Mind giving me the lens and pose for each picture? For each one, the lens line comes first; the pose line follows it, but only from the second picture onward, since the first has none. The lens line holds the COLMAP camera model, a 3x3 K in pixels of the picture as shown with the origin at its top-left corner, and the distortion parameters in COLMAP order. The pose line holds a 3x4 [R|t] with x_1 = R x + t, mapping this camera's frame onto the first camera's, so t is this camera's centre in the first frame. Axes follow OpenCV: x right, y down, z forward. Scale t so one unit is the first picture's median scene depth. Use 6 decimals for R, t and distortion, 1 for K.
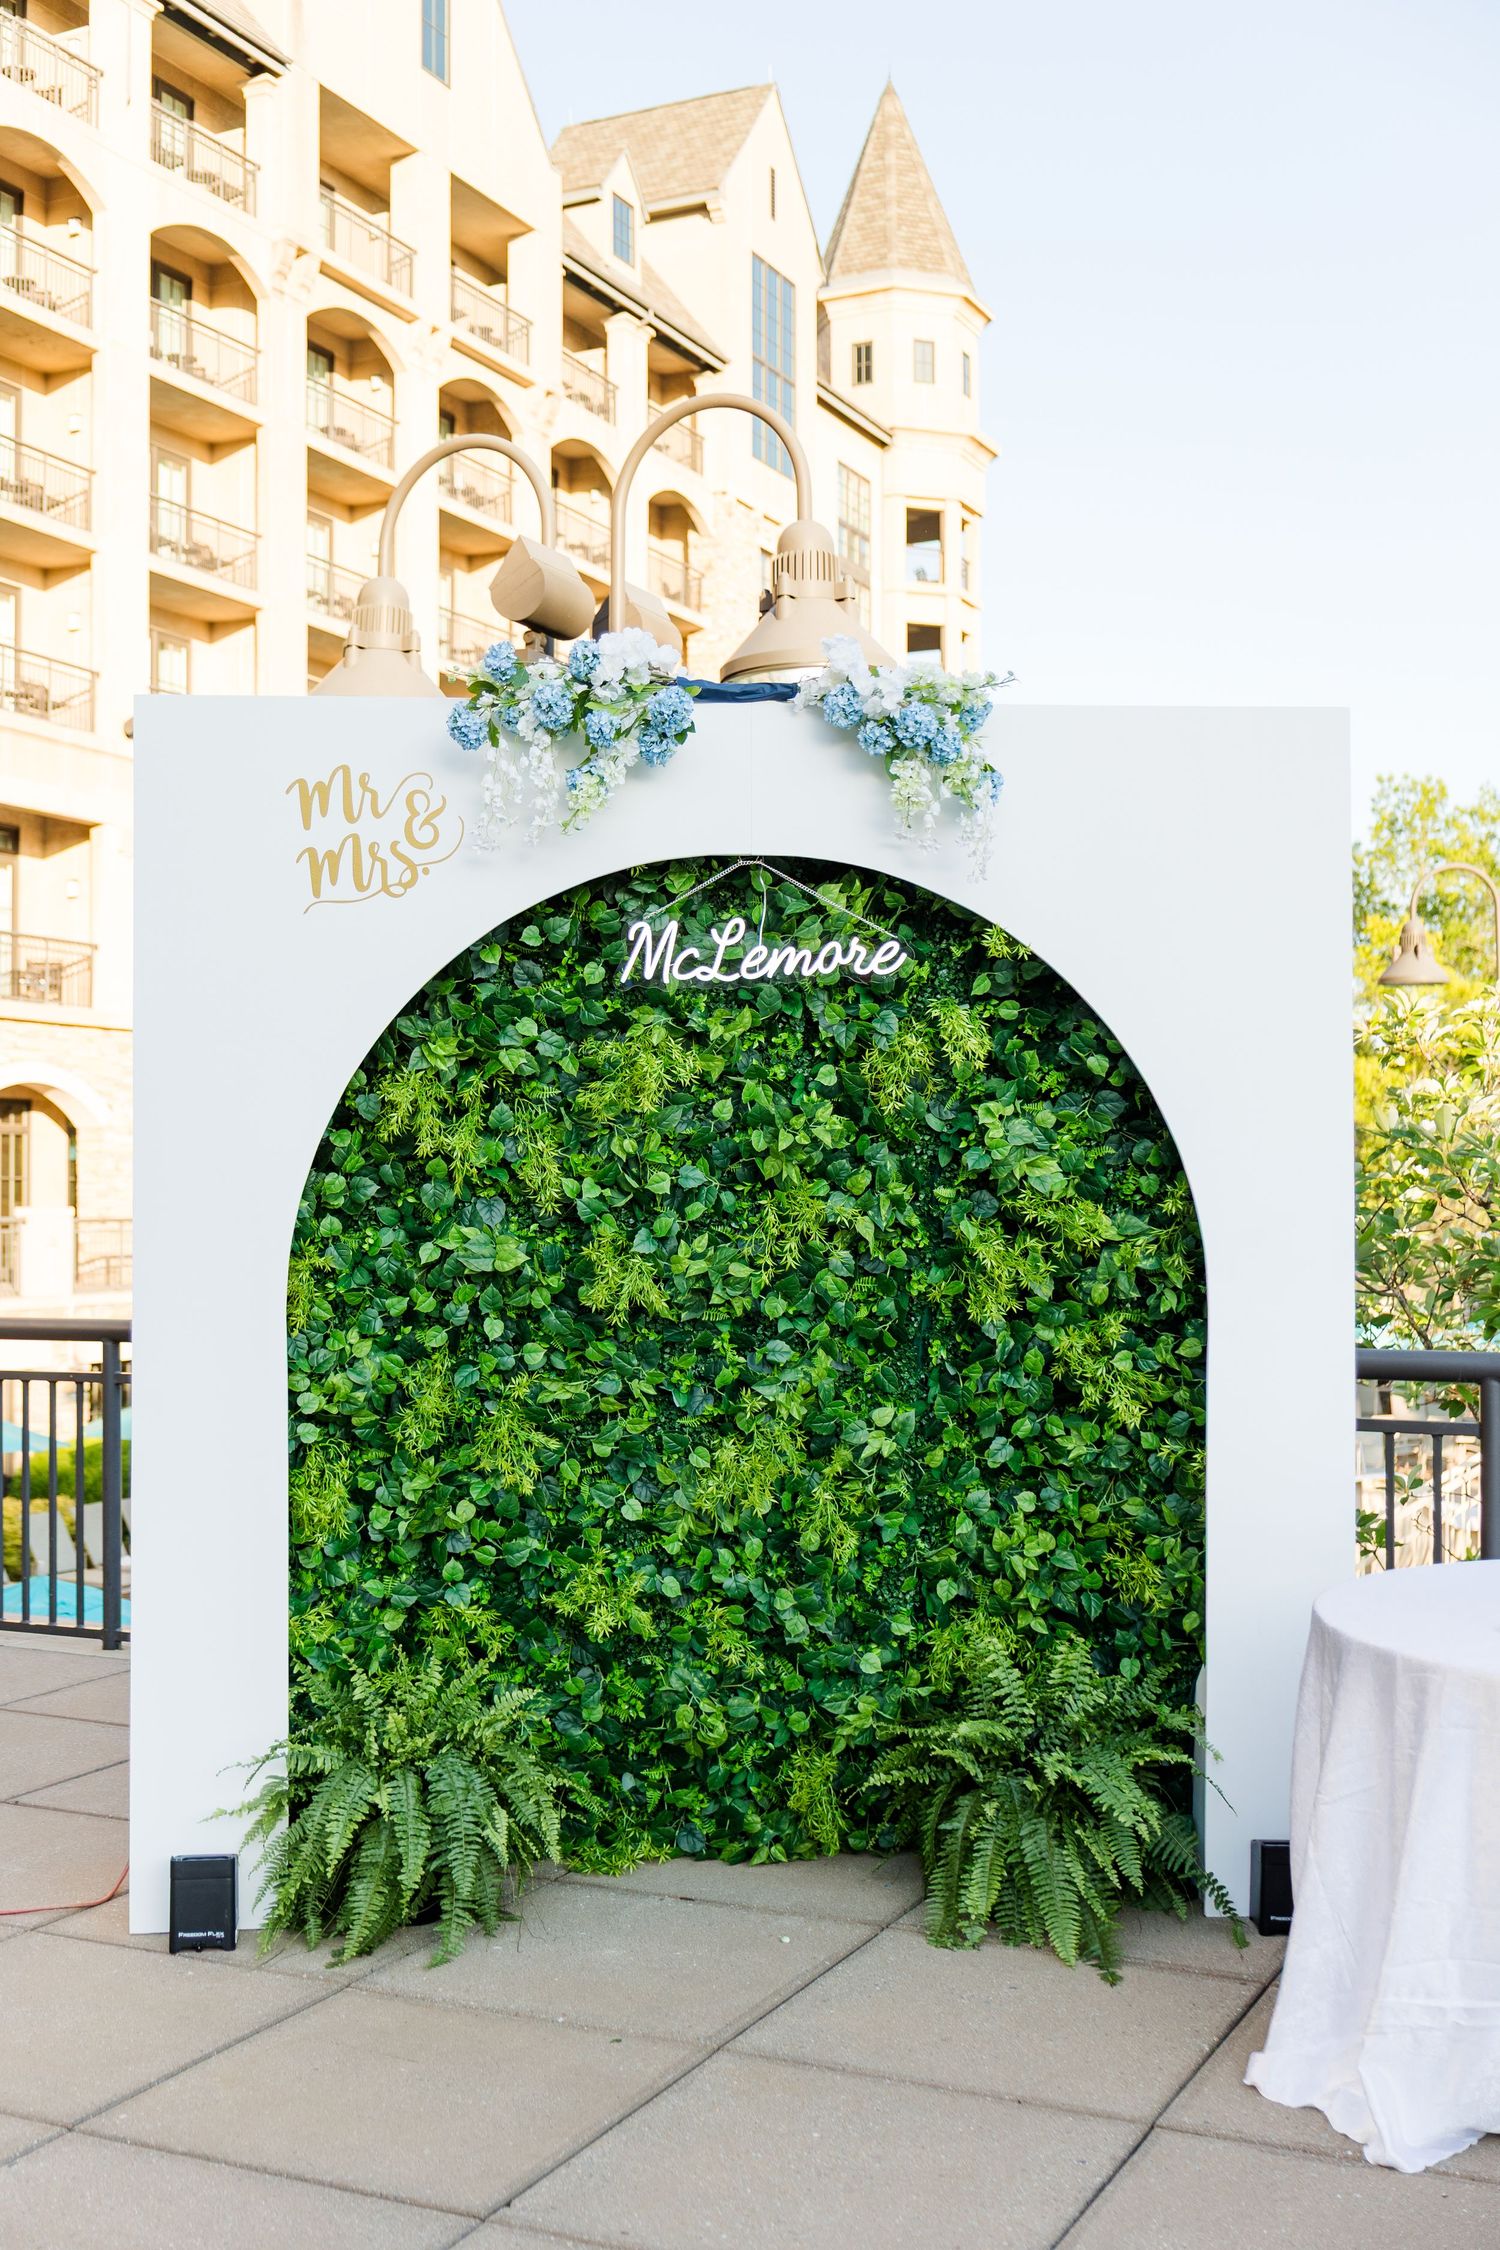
lens RADIAL K [[2542.8, 0, 736.5], [0, 2542.8, 1135.2], [0, 0, 1]] dist [-0.055387, 0.000000]
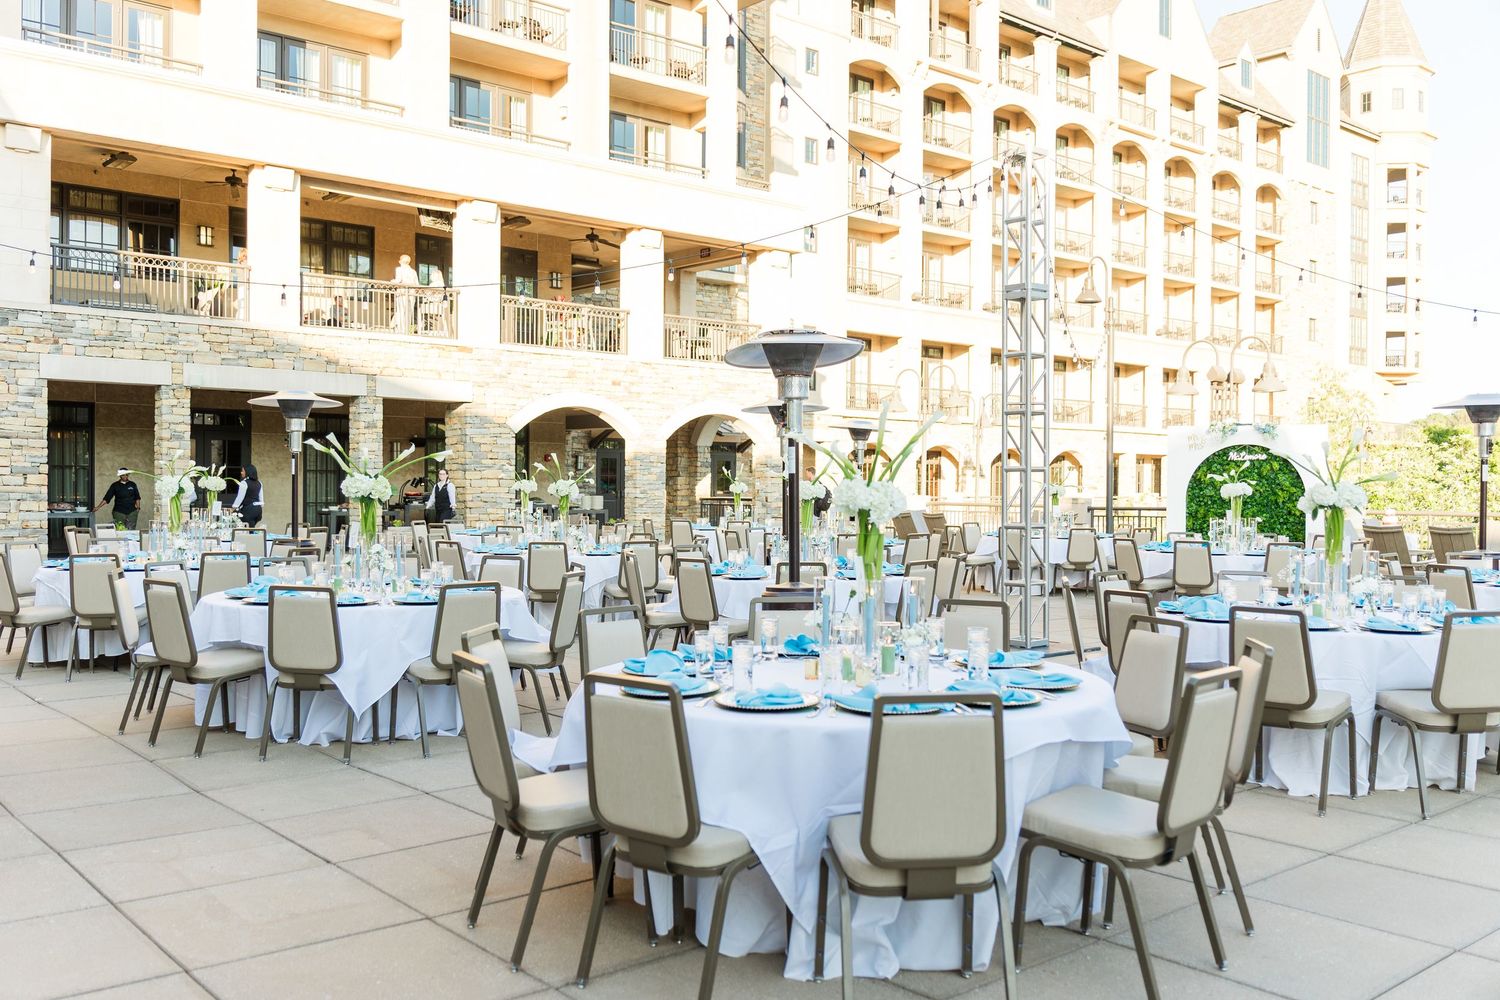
lens RADIAL K [[1304.2, 0, 738.0], [0, 1304.2, 490.6], [0, 0, 1]] dist [0.002467, -0.023384]
pose [[0.914409, 0.014109, -0.404546, 0.016867], [-0.003116, 0.999608, 0.027819, -0.005803], [0.404780, -0.024177, 0.914095, -0.279455]]
